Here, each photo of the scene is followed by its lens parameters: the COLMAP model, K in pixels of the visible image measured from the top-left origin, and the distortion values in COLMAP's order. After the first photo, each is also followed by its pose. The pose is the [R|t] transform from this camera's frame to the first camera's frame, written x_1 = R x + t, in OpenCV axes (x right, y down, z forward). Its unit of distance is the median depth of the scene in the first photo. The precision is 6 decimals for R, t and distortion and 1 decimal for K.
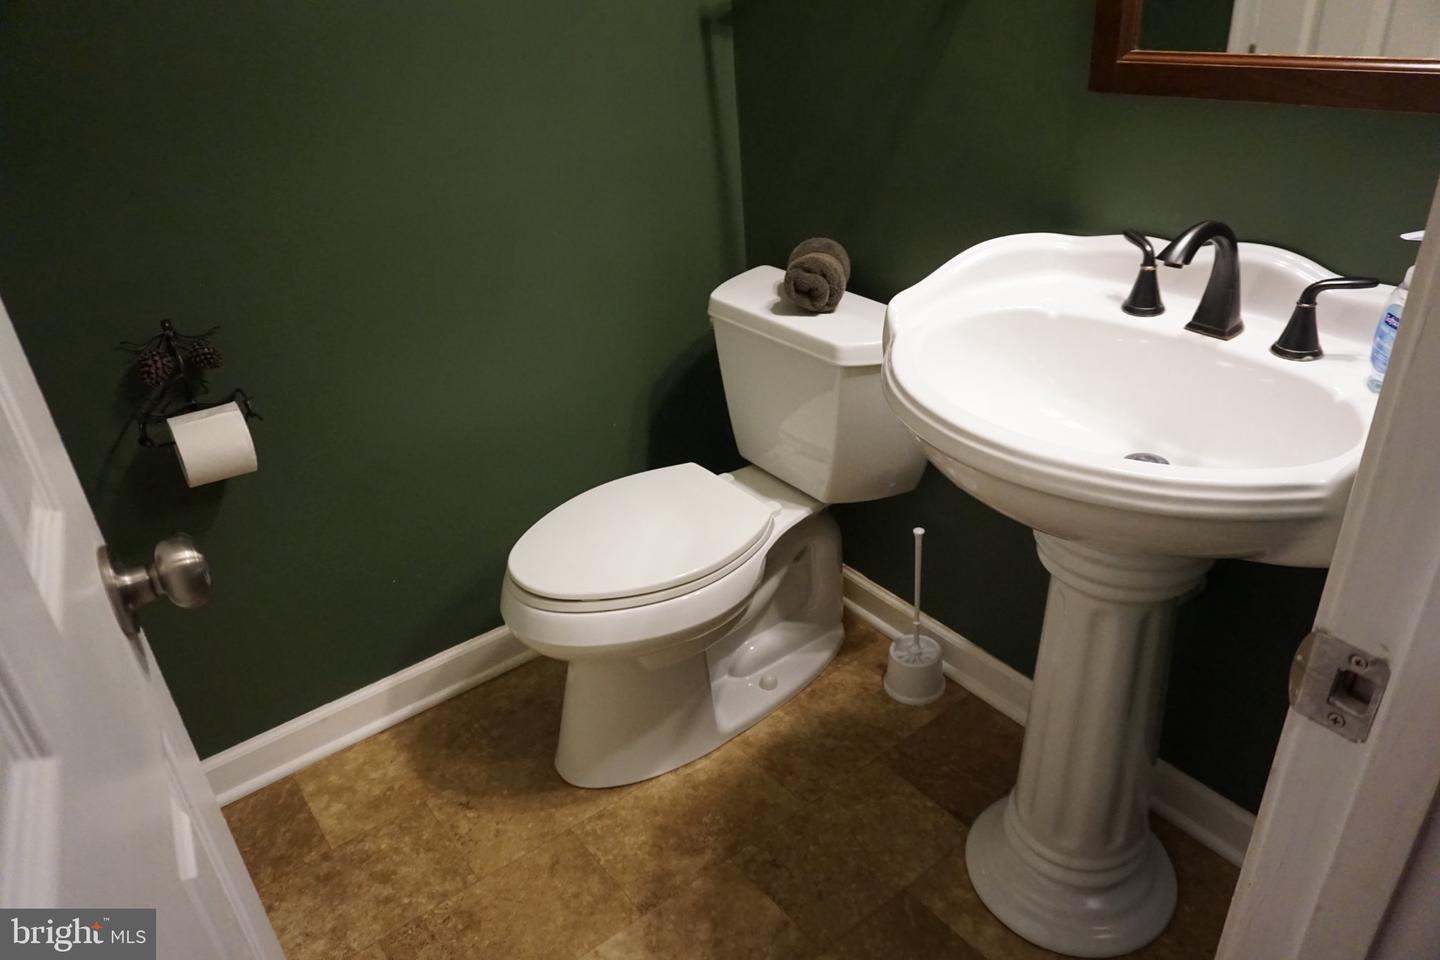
lens RADIAL K [[956.9, 0, 720.0], [0, 956.9, 480.0], [0, 0, 1]] dist [-0.056049, 0.038515]
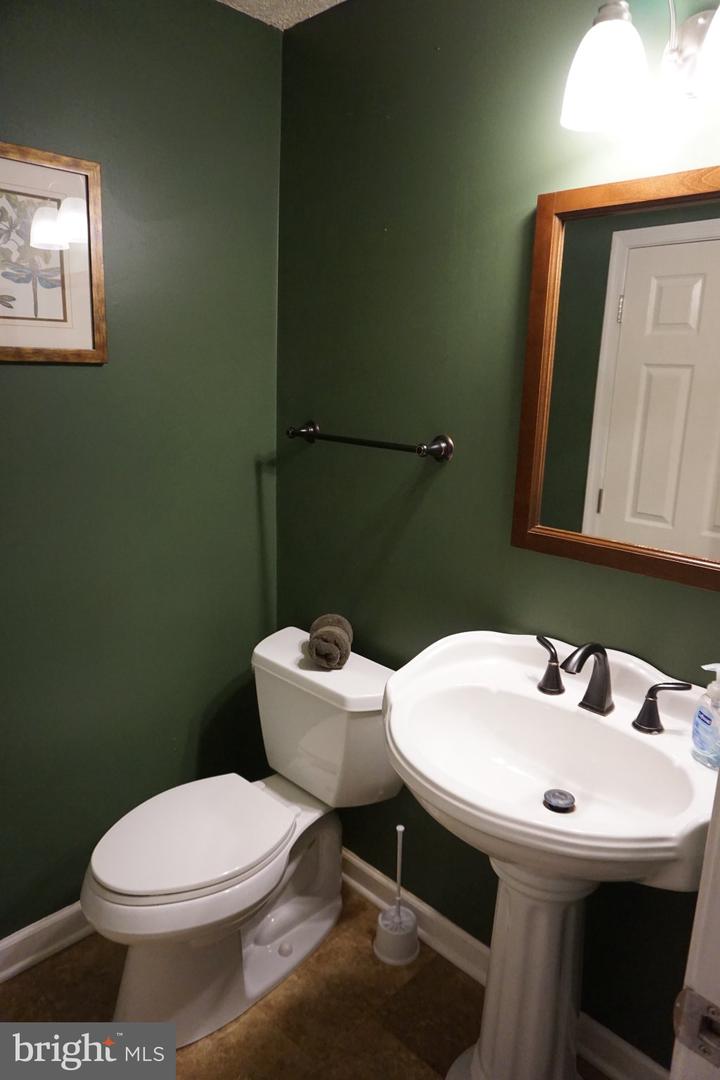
lens RADIAL K [[717.7, 0, 352.8], [0, 717.7, 536.5], [0, 0, 1]] dist [-0.056049, 0.038515]
pose [[0.985351, 0.053050, 0.162076, -0.048123], [-0.007827, 0.963452, -0.267767, -0.077246], [-0.170357, 0.262576, 0.949754, -0.072688]]
